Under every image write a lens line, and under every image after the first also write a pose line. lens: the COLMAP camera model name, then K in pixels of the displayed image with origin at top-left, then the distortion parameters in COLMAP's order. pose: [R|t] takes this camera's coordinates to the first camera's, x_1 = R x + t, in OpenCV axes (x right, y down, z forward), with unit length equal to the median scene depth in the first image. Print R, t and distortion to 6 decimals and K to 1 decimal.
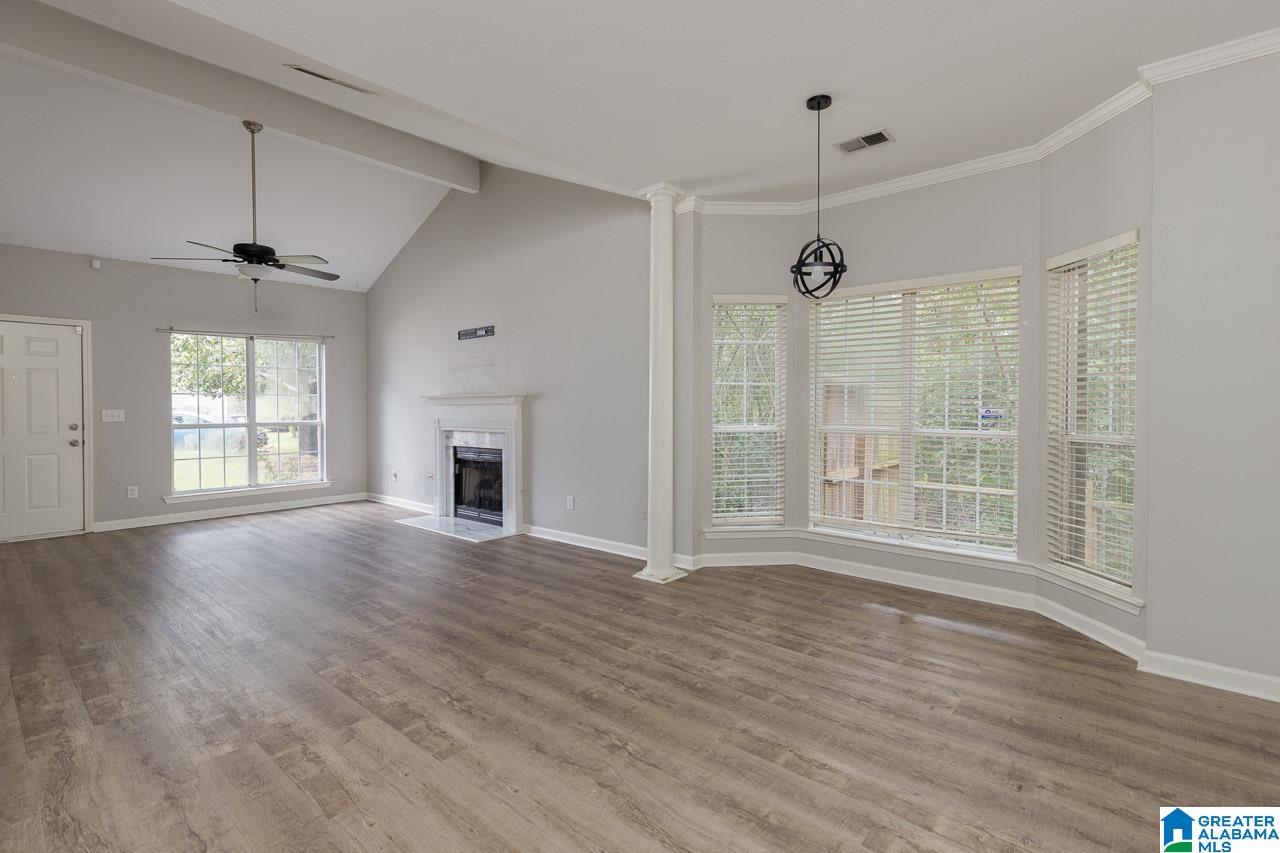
lens RADIAL K [[591.8, 0, 647.0], [0, 591.8, 414.0], [0, 0, 1]] dist [0.003463, 0.000087]
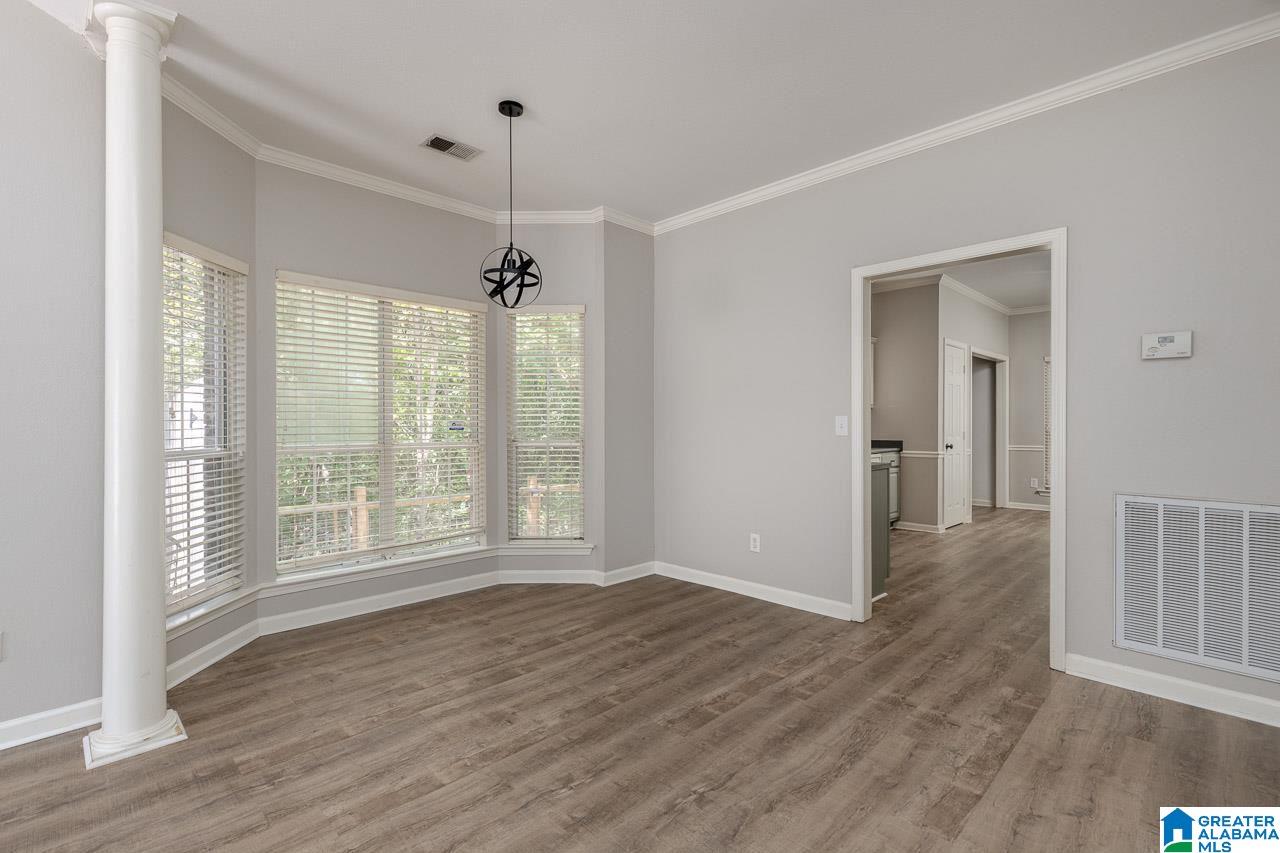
lens RADIAL K [[587.0, 0, 640.0], [0, 587.0, 426.5], [0, 0, 1]] dist [0.002795, 0.000401]
pose [[0.079014, -0.007920, 0.996842, -0.344585], [0.015942, 0.999851, 0.006680, -0.001888], [-0.996746, 0.015364, 0.079129, 0.372853]]
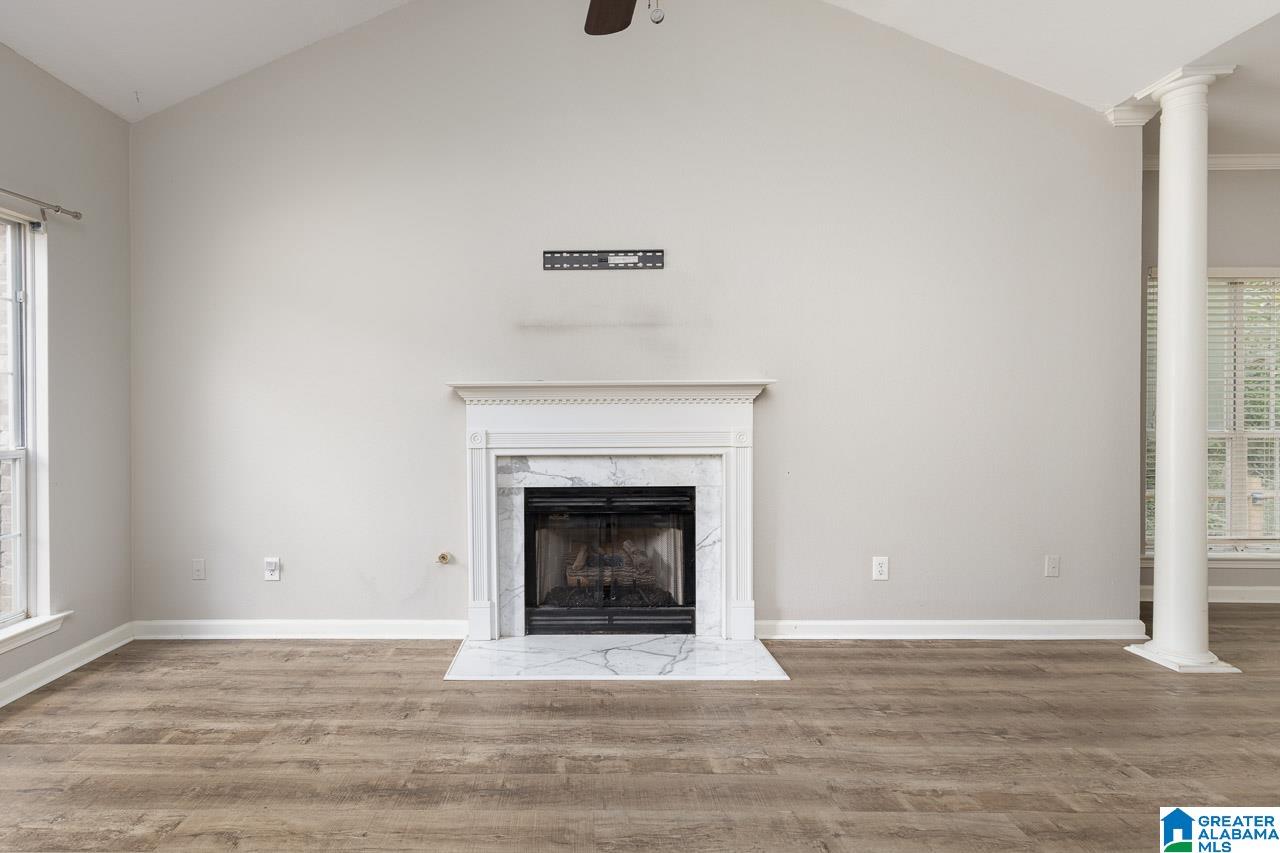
lens RADIAL K [[615.1, 0, 569.7], [0, 615.1, 416.8], [0, 0, 1]] dist [0.006587, -0.000281]
pose [[0.767715, -0.007062, 0.640752, -0.700531], [0.009916, 0.999950, -0.000861, -0.003351], [-0.640715, 0.007014, 0.767747, 0.669755]]
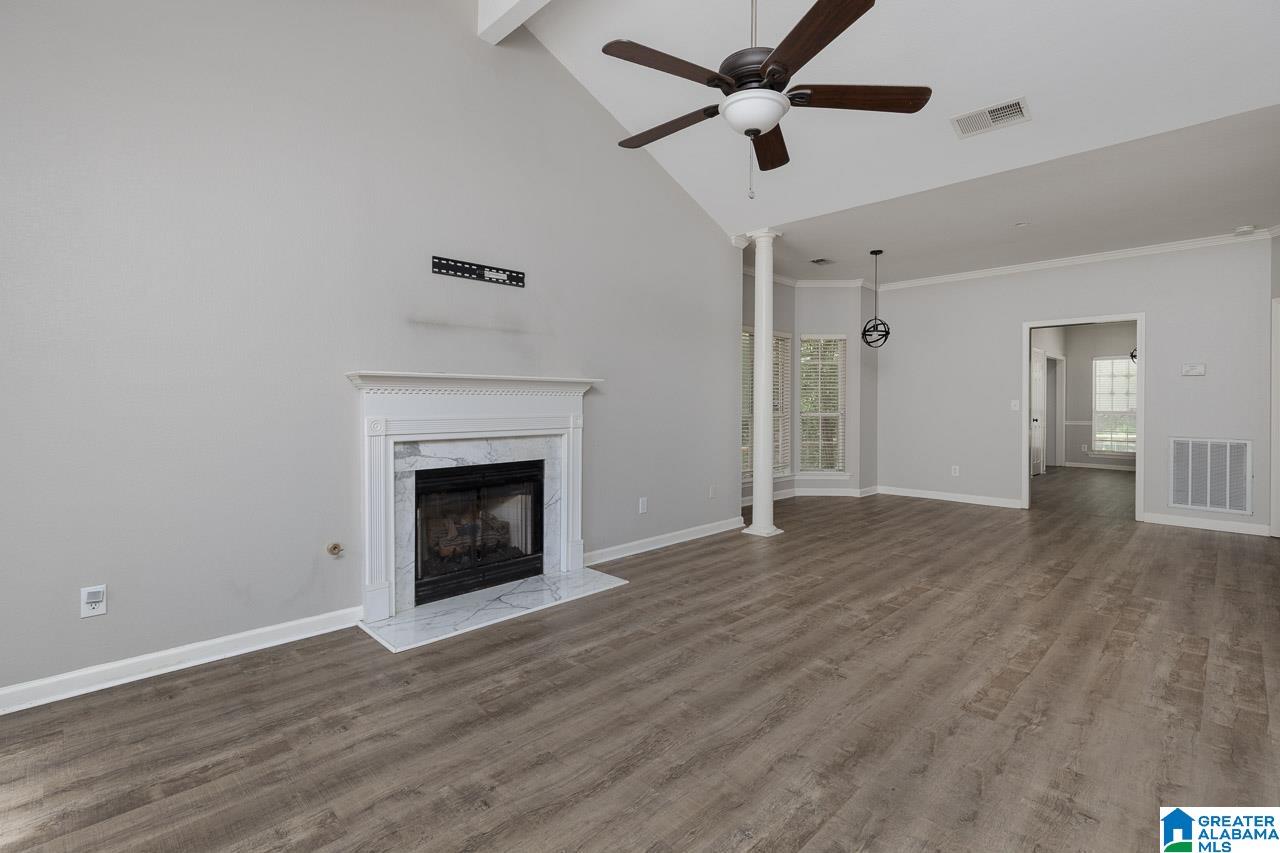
lens RADIAL K [[589.0, 0, 636.6], [0, 589.0, 404.4], [0, 0, 1]] dist [0.005688, -0.000291]
pose [[0.082069, -0.002557, 0.996623, -0.938567], [0.007290, 0.999971, 0.001965, -0.004589], [-0.996600, 0.007104, 0.082085, 0.862498]]
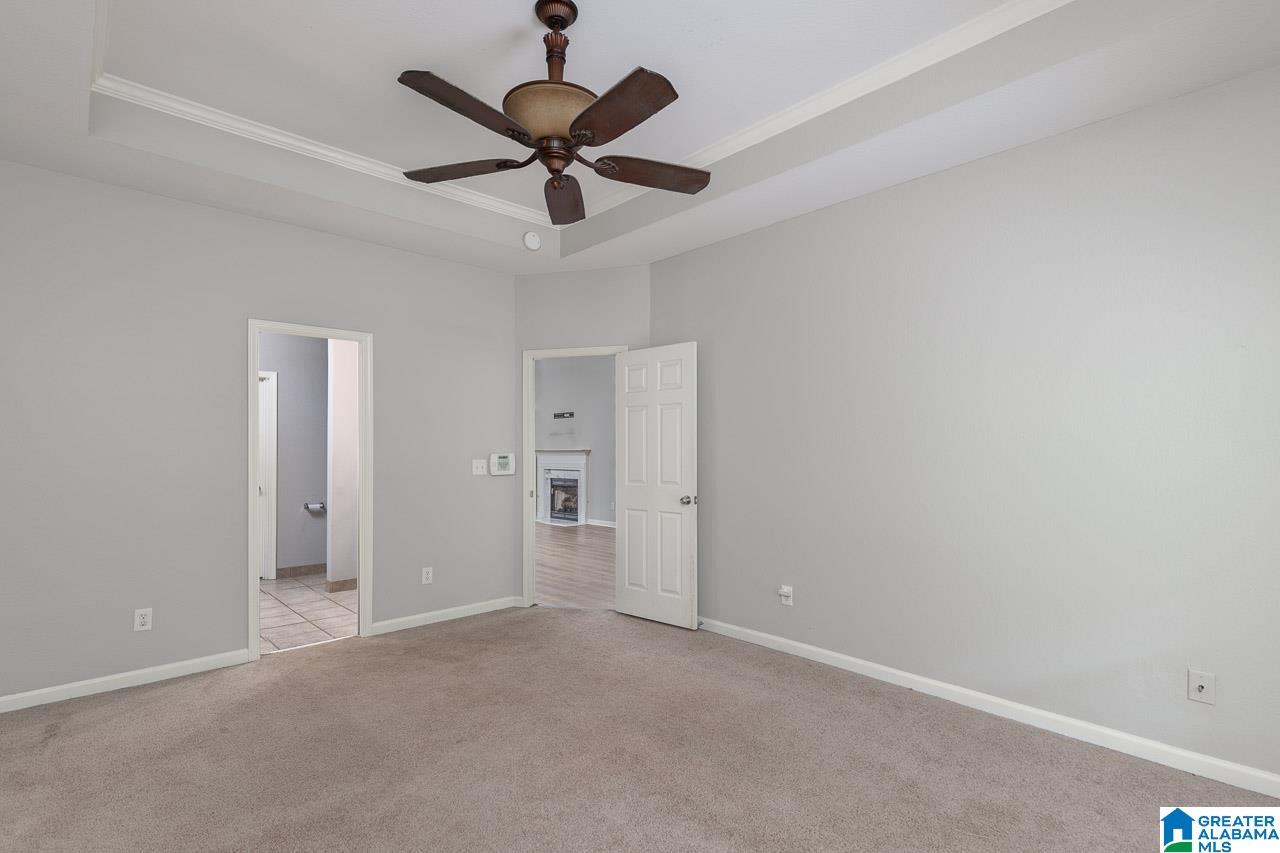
lens RADIAL K [[589.7, 0, 641.5], [0, 589.7, 453.1], [0, 0, 1]] dist [0.000577, -0.000075]
pose [[0.993633, 0.003334, -0.112613, 0.162217], [-0.004830, 0.999904, -0.013017, 0.001451], [0.112558, 0.013478, 0.993554, -0.822811]]
